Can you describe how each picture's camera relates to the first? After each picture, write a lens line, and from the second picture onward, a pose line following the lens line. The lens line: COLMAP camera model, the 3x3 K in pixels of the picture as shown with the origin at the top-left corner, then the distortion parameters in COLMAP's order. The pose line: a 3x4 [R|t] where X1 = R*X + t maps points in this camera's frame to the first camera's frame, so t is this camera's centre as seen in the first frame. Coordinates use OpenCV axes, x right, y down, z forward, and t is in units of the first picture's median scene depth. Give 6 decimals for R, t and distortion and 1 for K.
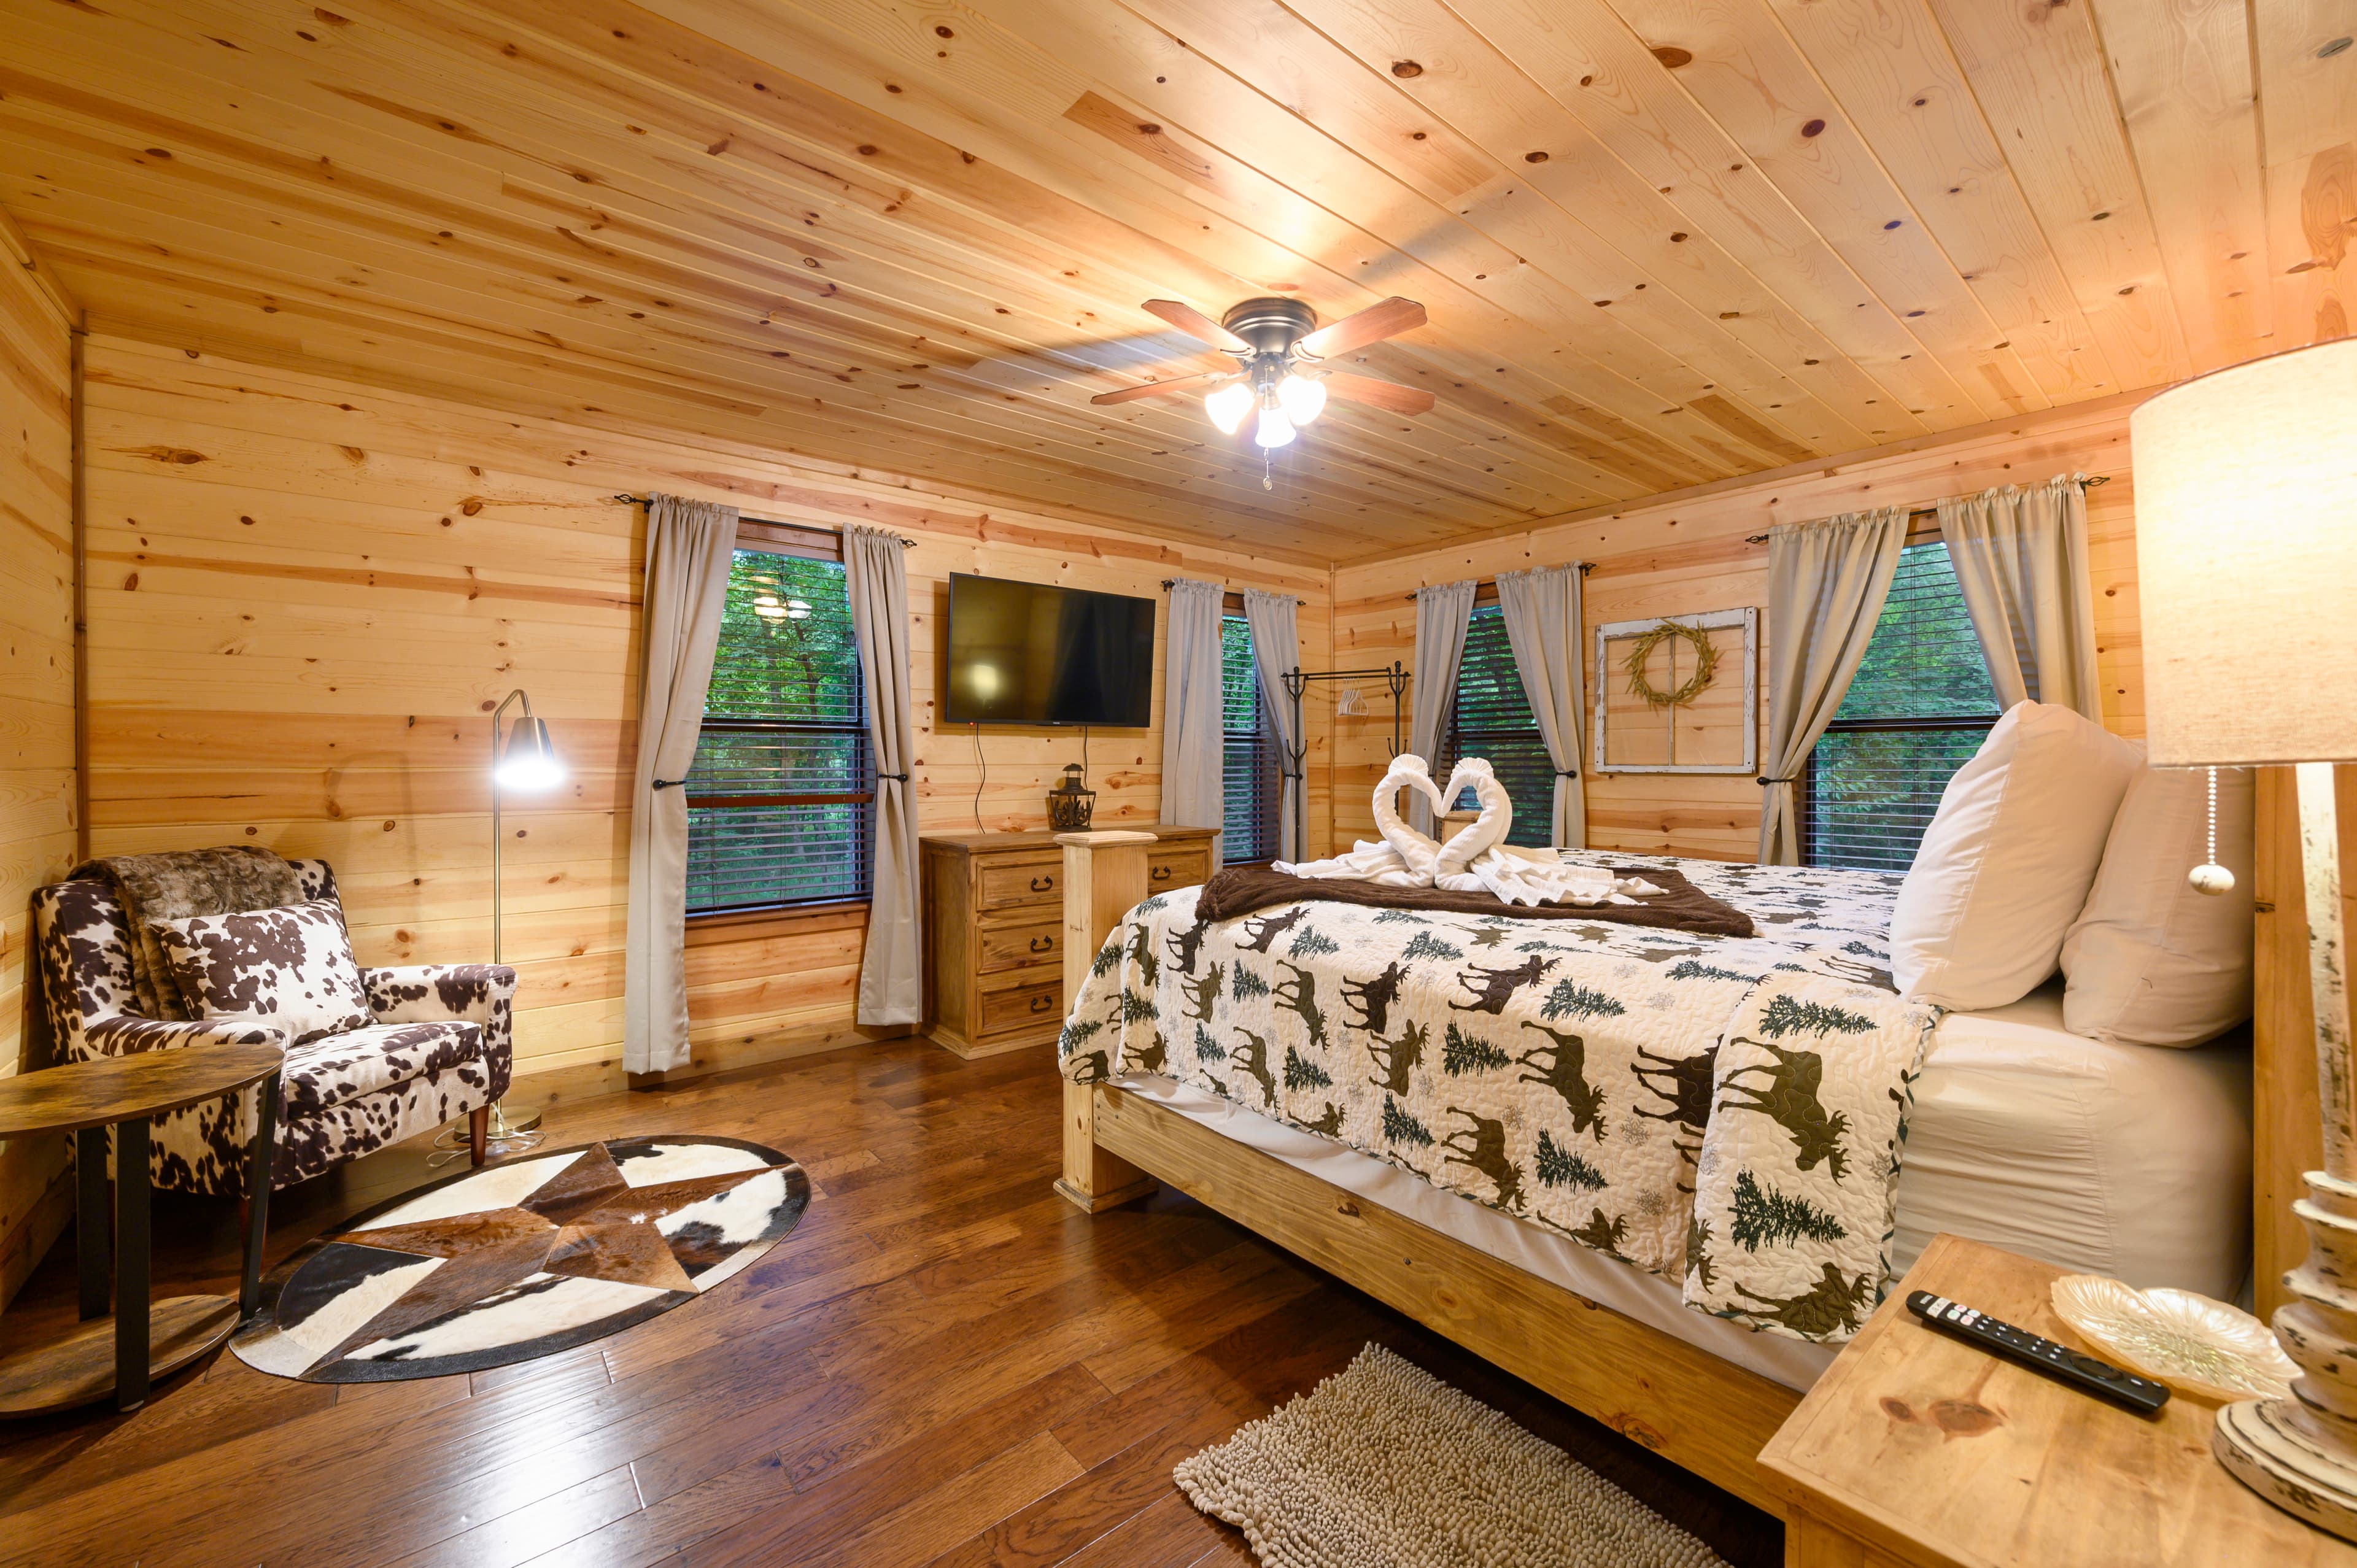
lens RADIAL K [[942.5, 0, 1181.1], [0, 942.5, 766.9], [0, 0, 1]] dist [0.000311, 0.000121]
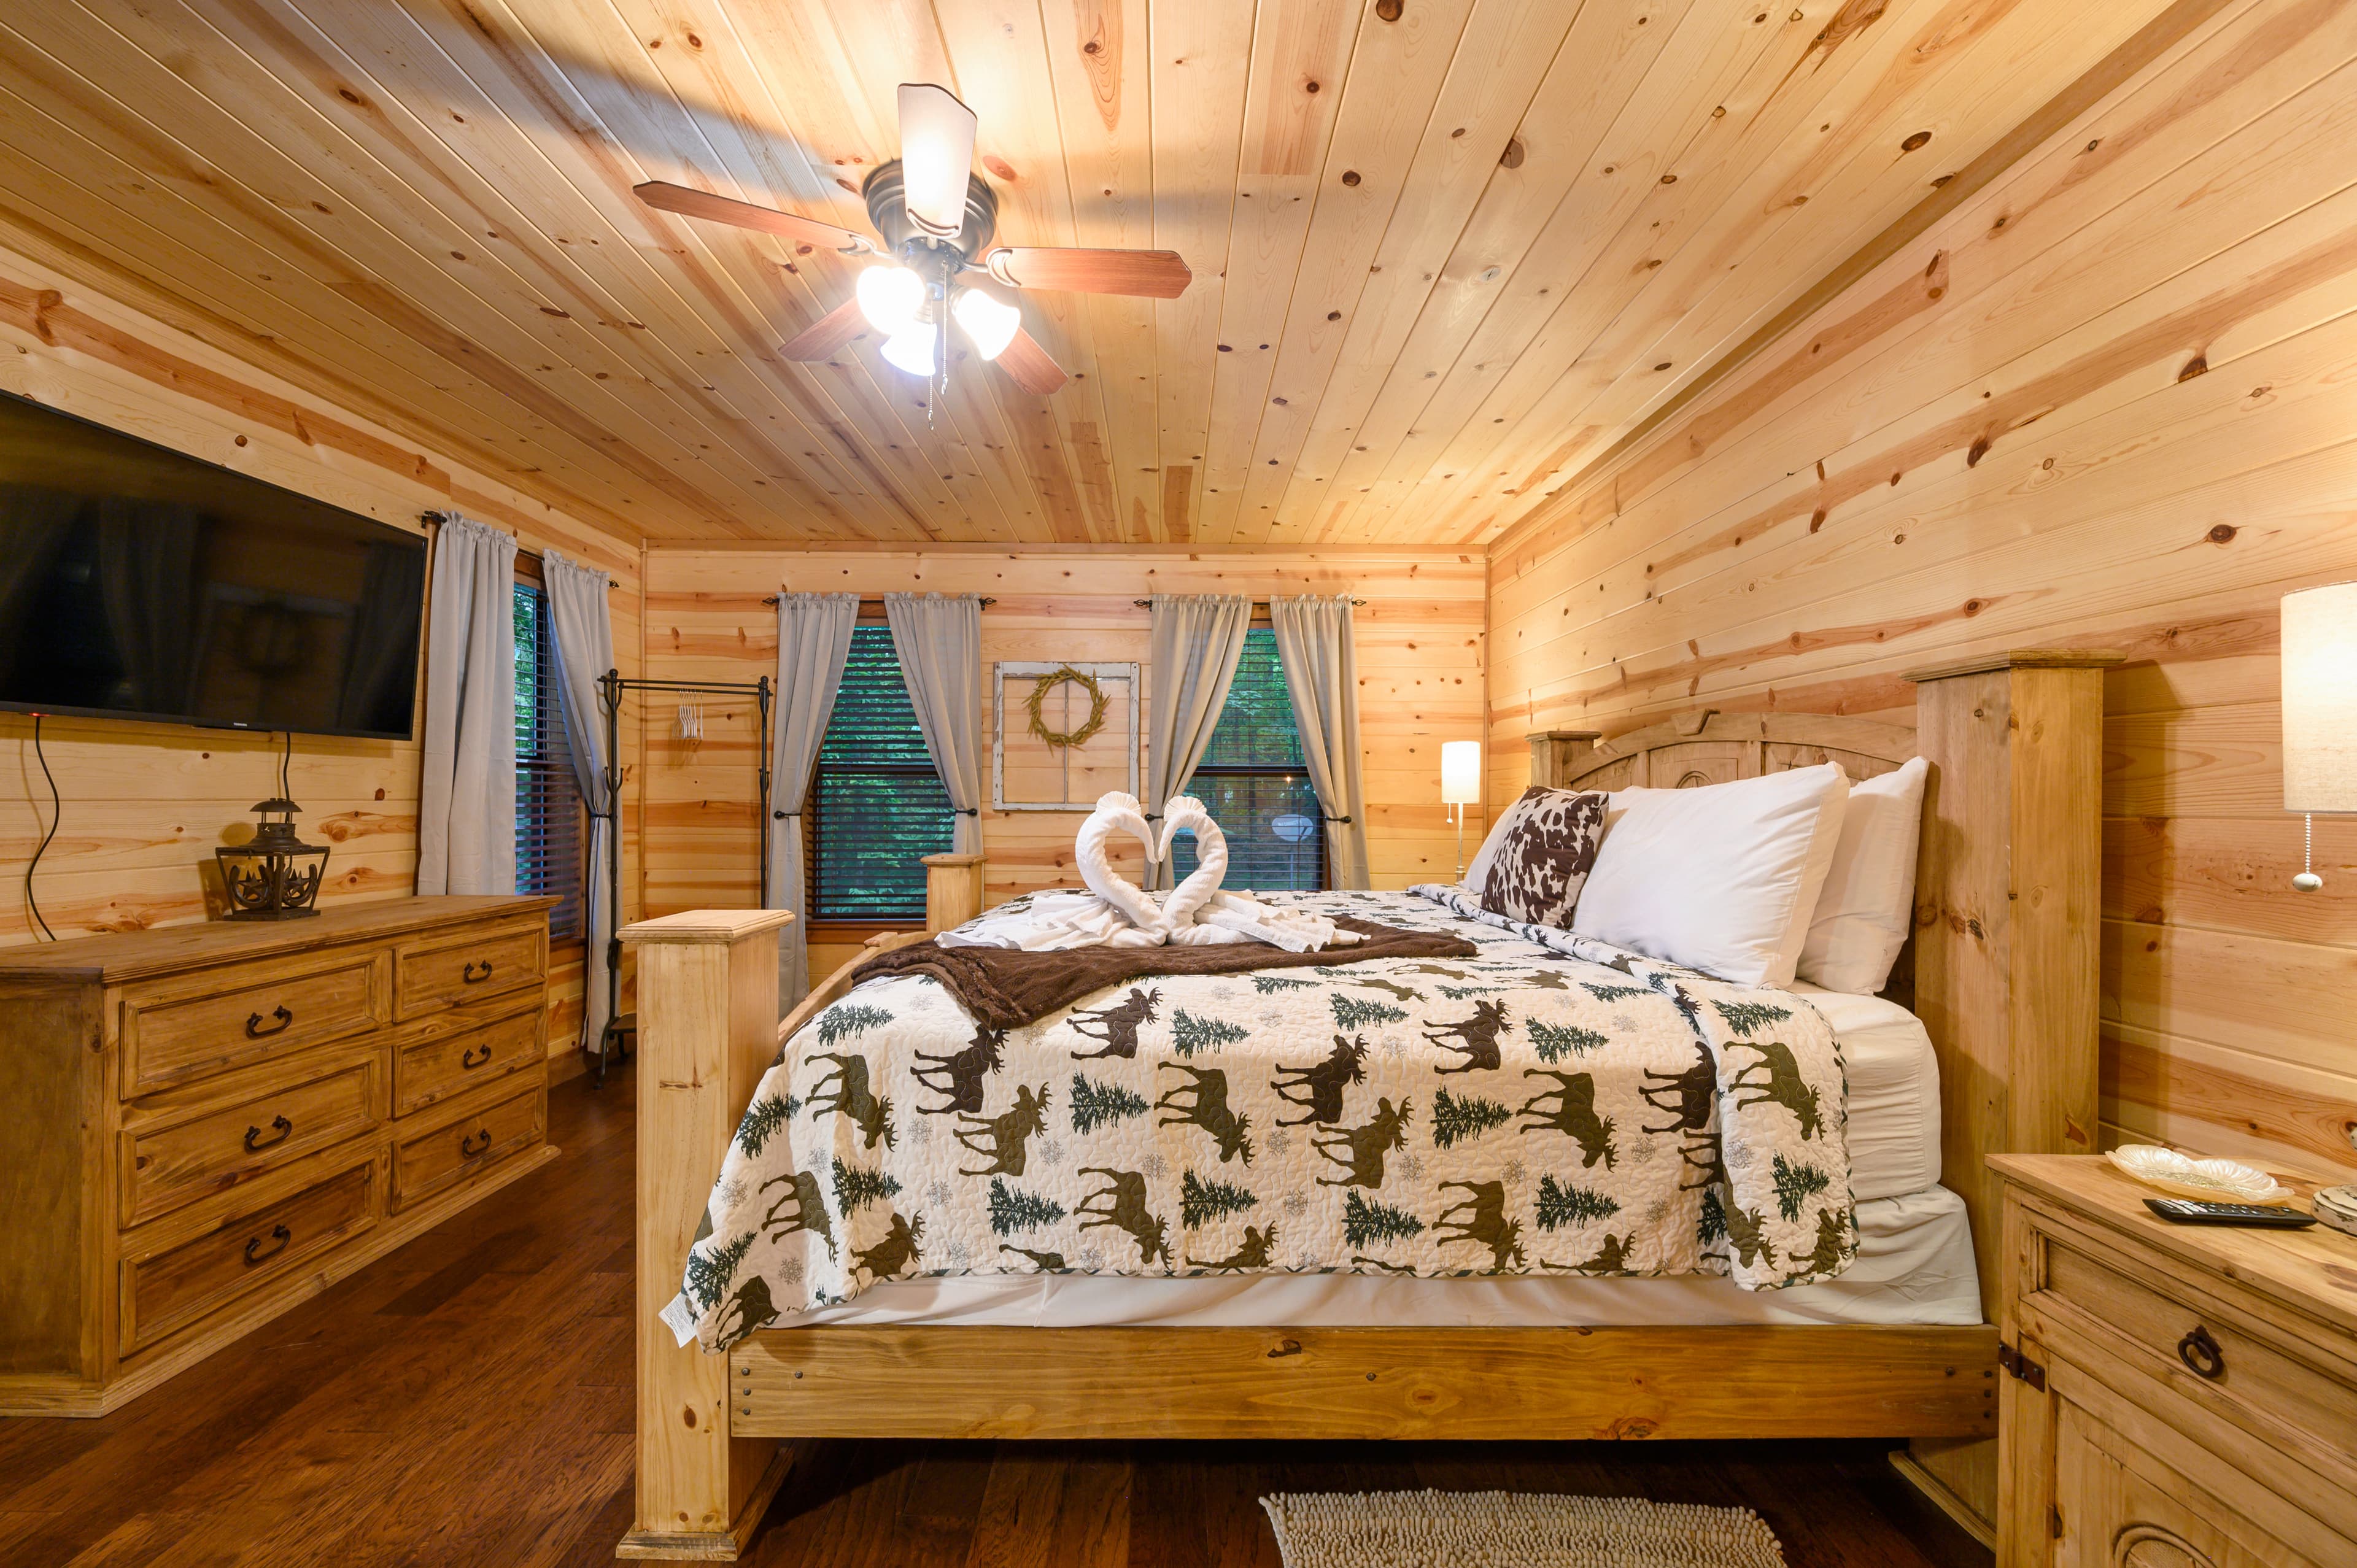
lens RADIAL K [[942.5, 0, 1177.0], [0, 942.5, 803.8], [0, 0, 1]] dist [0.000311, 0.000121]
pose [[0.632116, 0.000555, 0.774874, -0.364351], [-0.001666, 0.999998, 0.000643, -0.002911], [-0.774872, -0.001697, 0.632116, 0.392343]]
